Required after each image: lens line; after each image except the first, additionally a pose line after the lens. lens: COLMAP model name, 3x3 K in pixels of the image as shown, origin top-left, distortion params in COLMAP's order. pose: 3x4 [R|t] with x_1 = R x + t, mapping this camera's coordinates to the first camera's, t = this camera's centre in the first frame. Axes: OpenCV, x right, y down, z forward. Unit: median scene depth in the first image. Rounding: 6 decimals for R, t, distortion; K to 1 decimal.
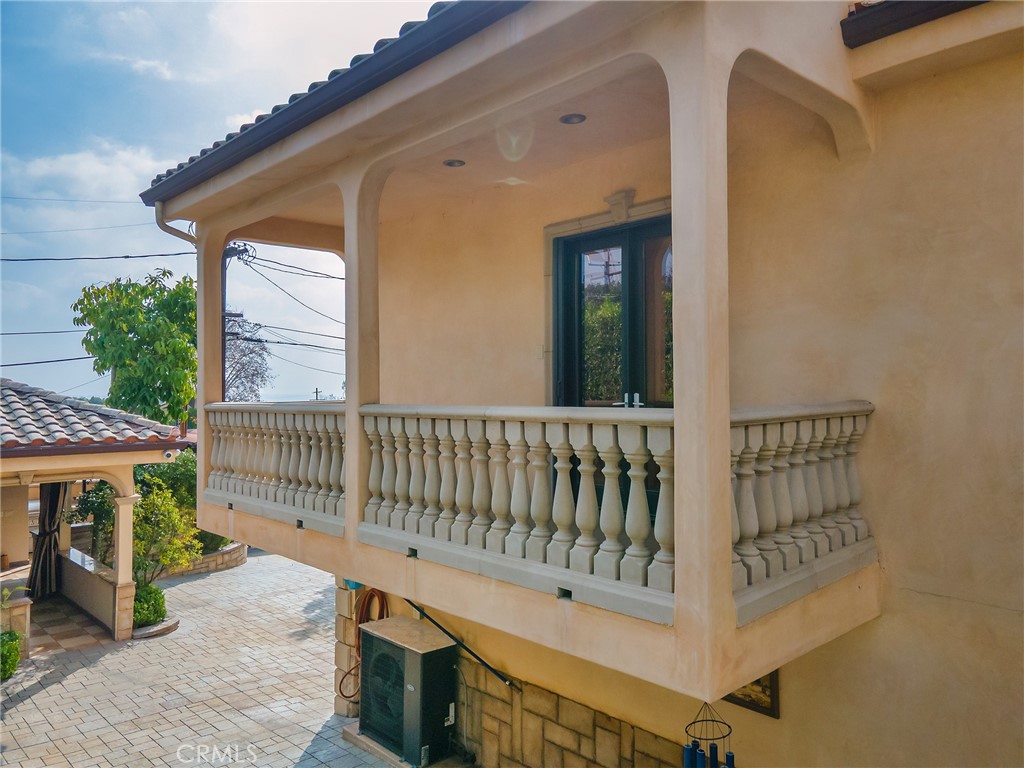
lens RADIAL K [[777.8, 0, 510.2], [0, 777.8, 403.3], [0, 0, 1]] dist [0.053923, -0.003581]
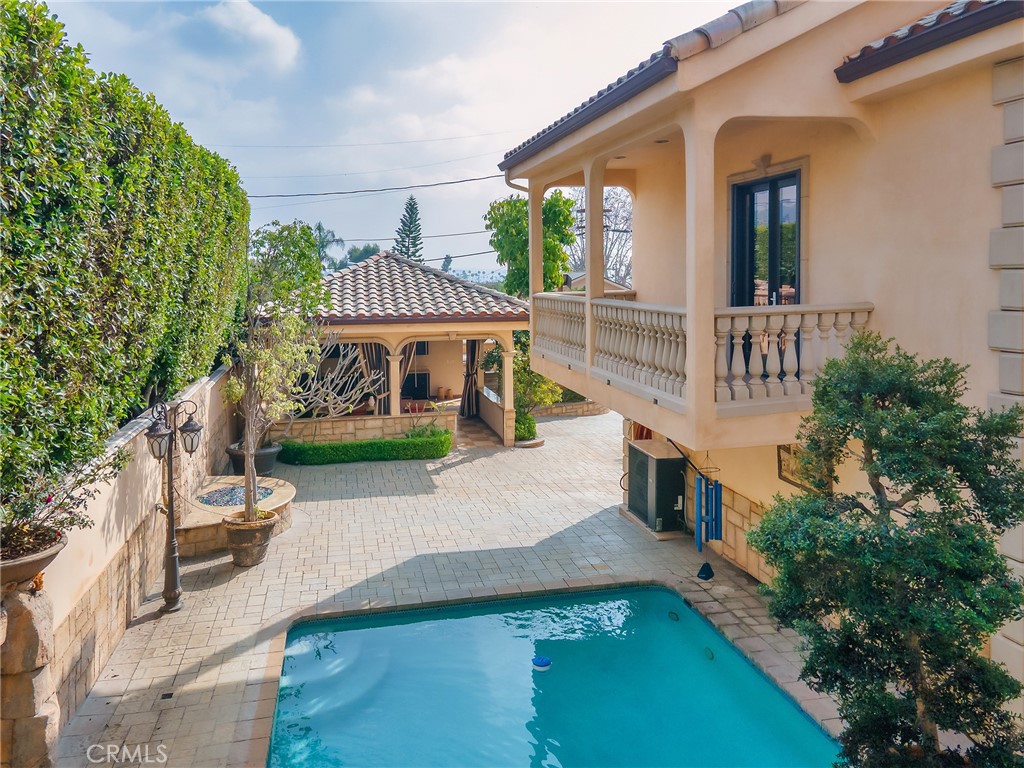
lens RADIAL K [[777.8, 0, 510.2], [0, 777.8, 403.3], [0, 0, 1]] dist [0.053923, -0.003581]
pose [[0.874273, 0.081772, -0.478497, 0.243566], [-0.005312, 0.987262, 0.159011, -0.020822], [0.485405, -0.136478, 0.863572, -0.303650]]
